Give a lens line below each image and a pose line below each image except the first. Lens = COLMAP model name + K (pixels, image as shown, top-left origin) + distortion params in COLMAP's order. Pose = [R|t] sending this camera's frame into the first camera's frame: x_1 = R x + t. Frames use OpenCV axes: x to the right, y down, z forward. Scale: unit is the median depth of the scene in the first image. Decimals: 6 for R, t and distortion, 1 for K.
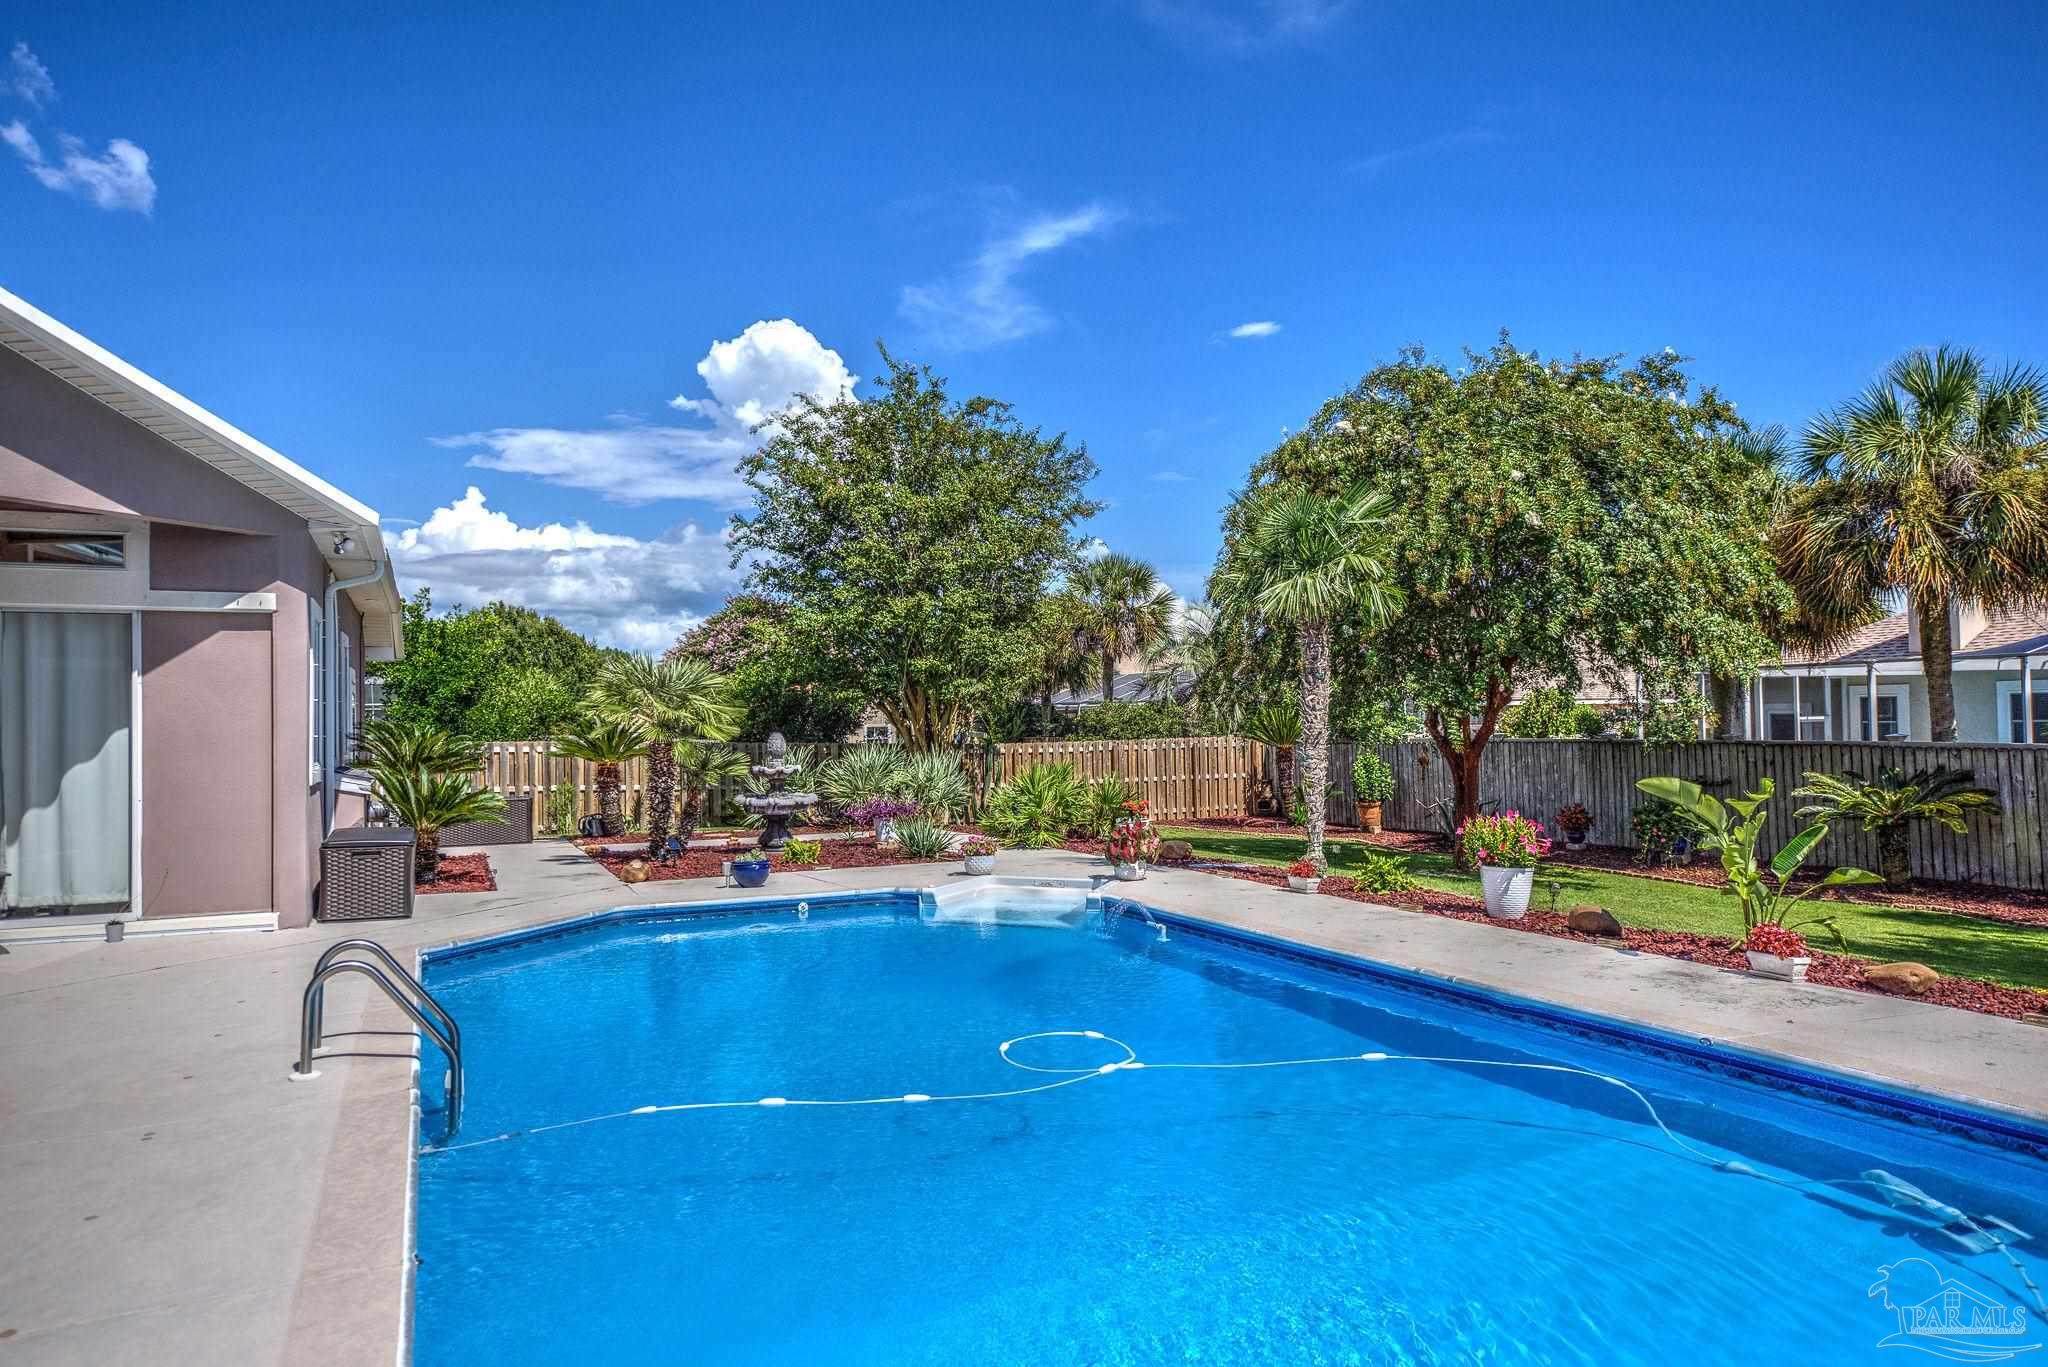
lens RADIAL K [[1316.6, 0, 1042.3], [0, 1316.6, 704.4], [0, 0, 1]] dist [0.000828, -0.004714]
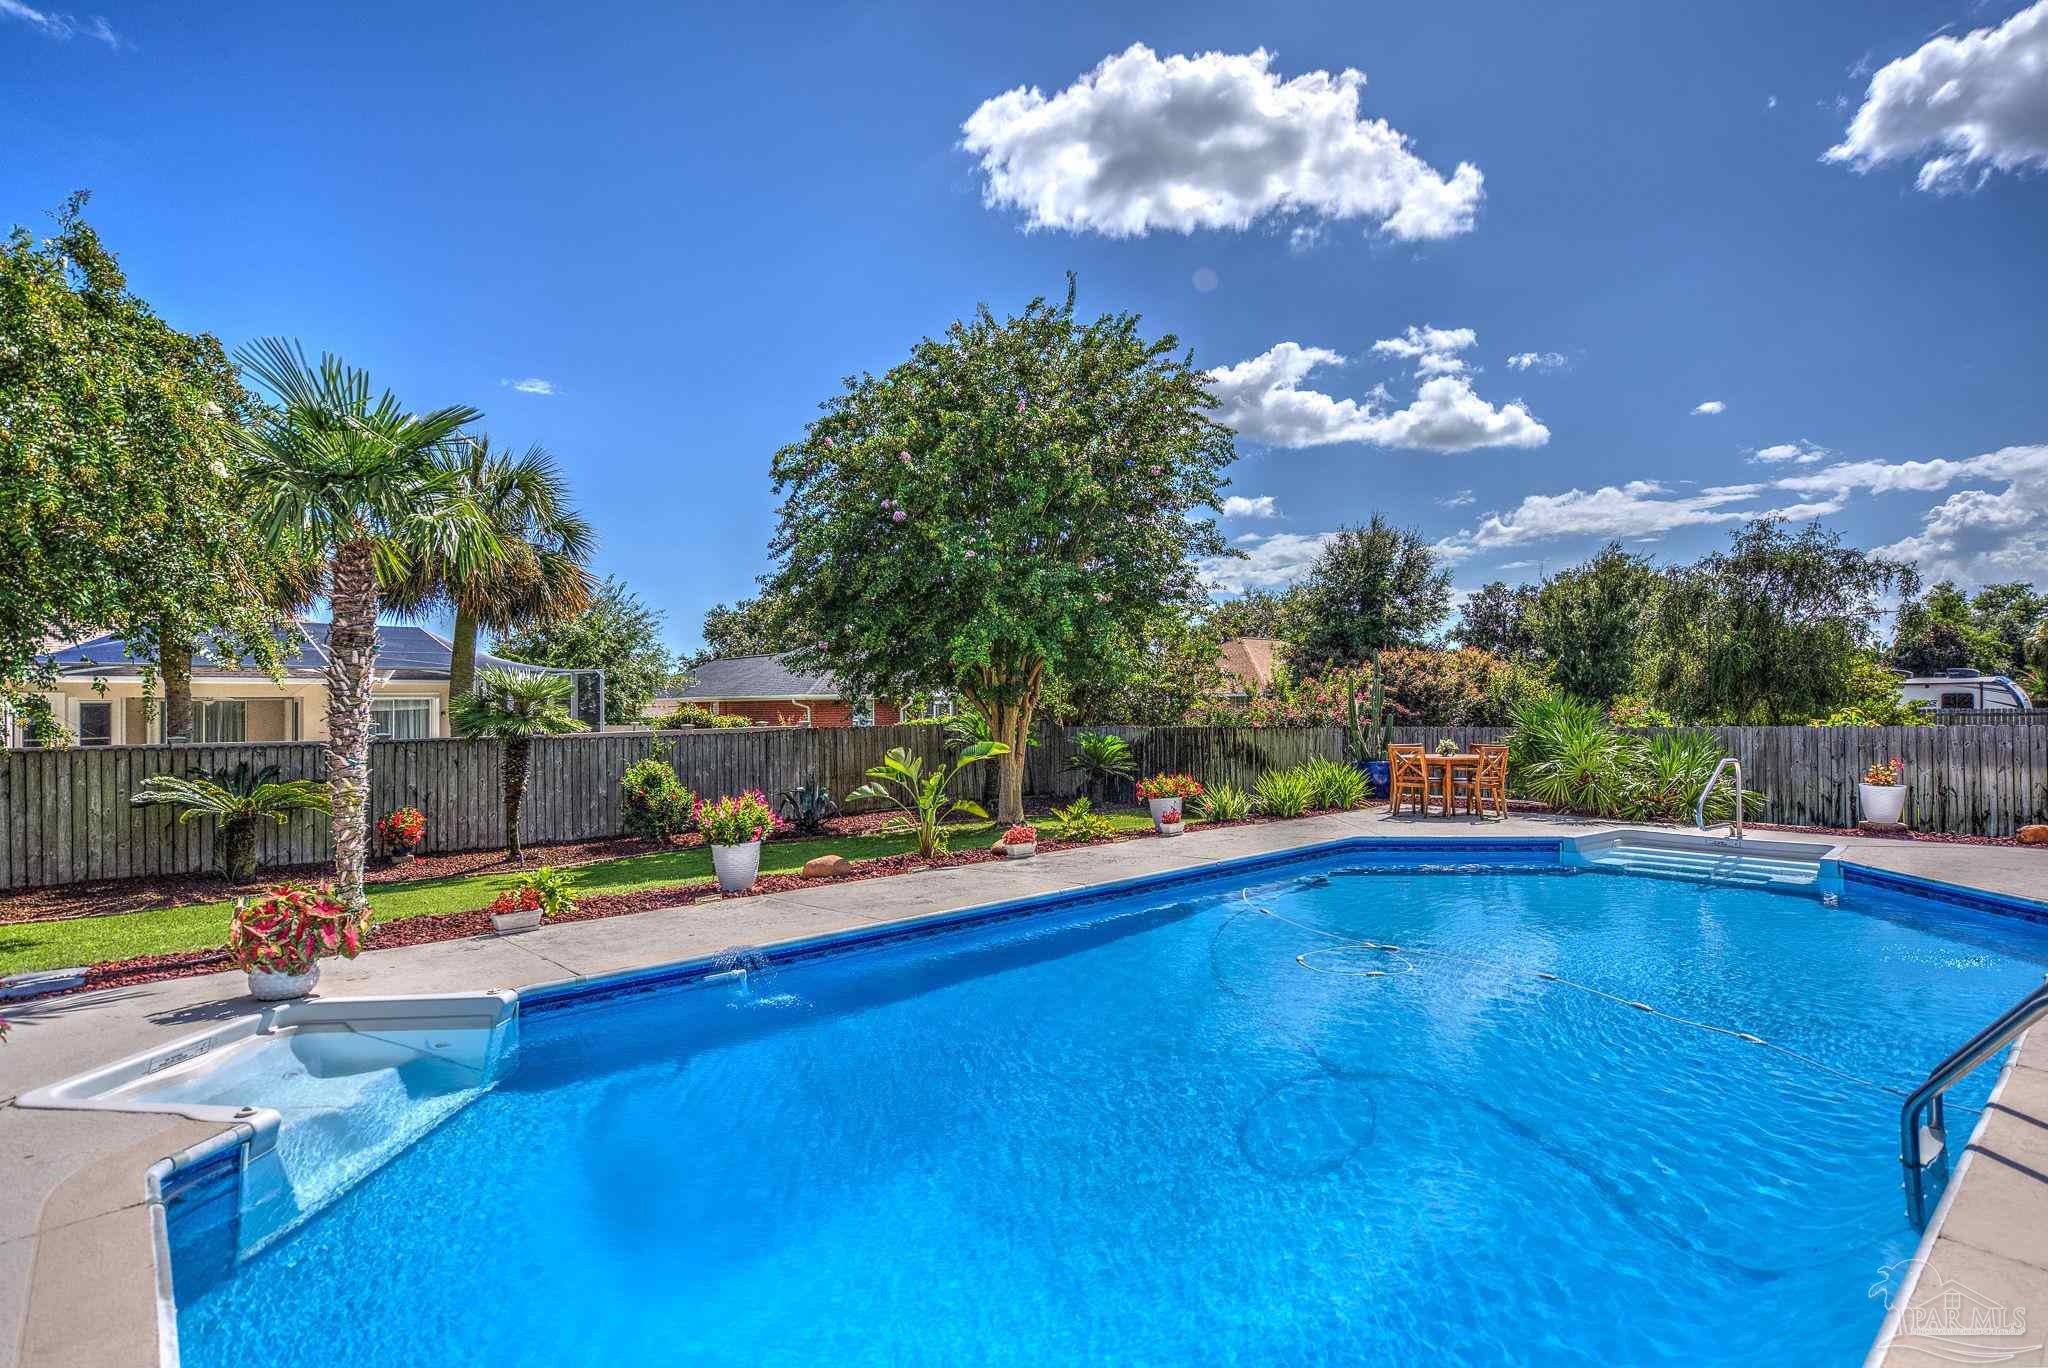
lens RADIAL K [[1032.3, 0, 1031.6], [0, 1032.3, 692.8], [0, 0, 1]] dist [-0.000658, -0.000520]
pose [[-0.279439, 0.026683, 0.959793, -0.330930], [0.004287, 0.999639, -0.026542, 0.012985], [-0.960154, -0.003302, -0.279453, 0.614466]]
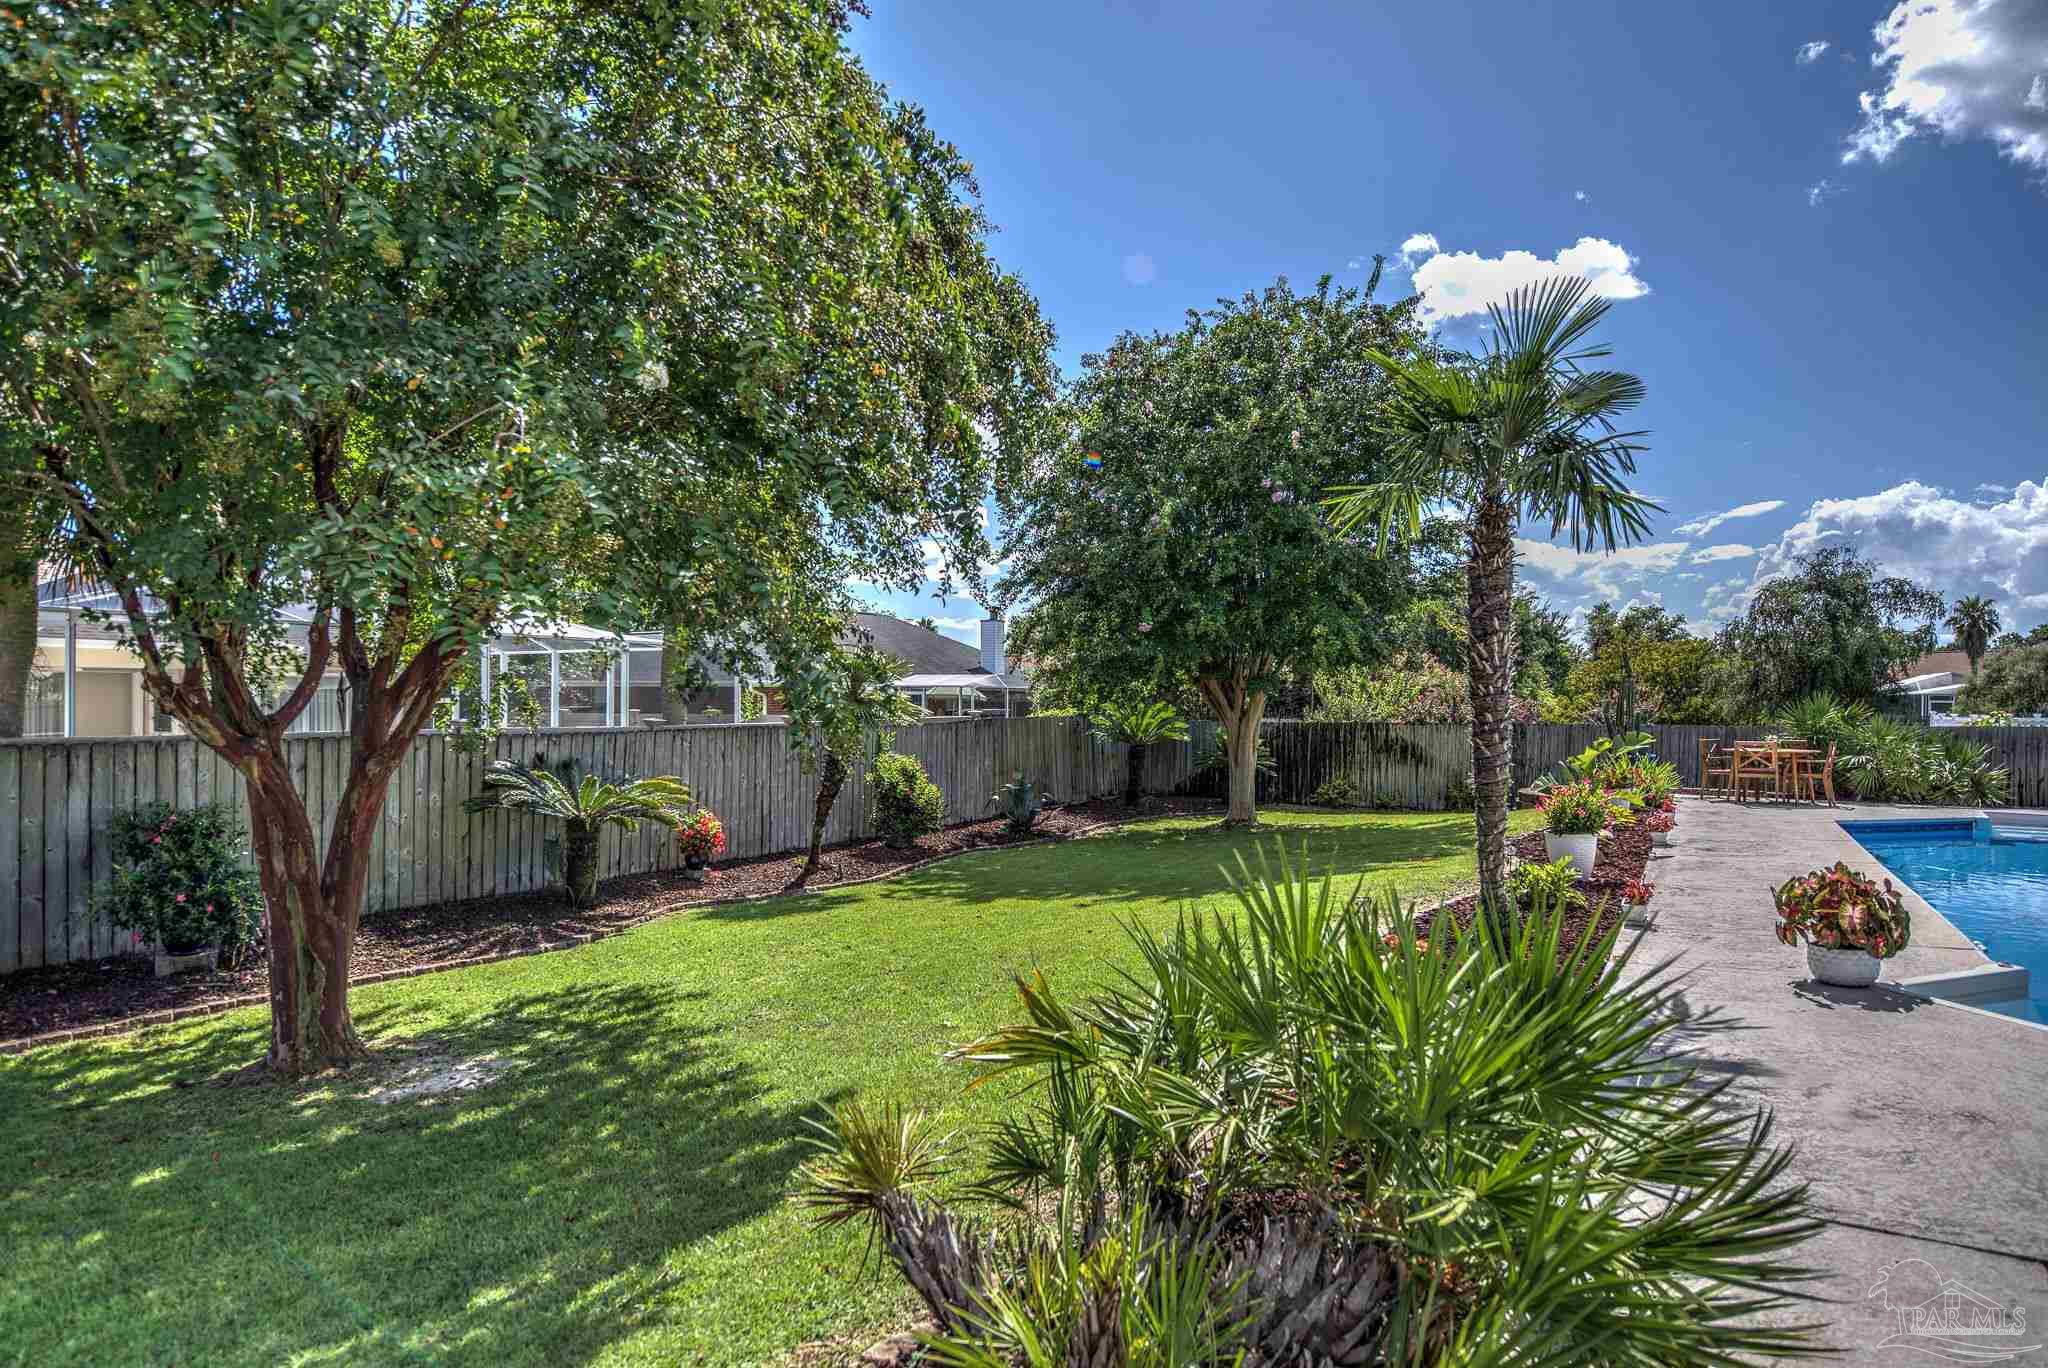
lens RADIAL K [[1106.0, 0, 1023.0], [0, 1106.0, 690.4], [0, 0, 1]] dist [0.000630, -0.003678]
pose [[-0.550037, 0.016317, 0.834981, -0.092009], [-0.007764, 0.999666, -0.024649, 0.019923], [-0.835104, -0.020041, -0.549726, 1.143016]]
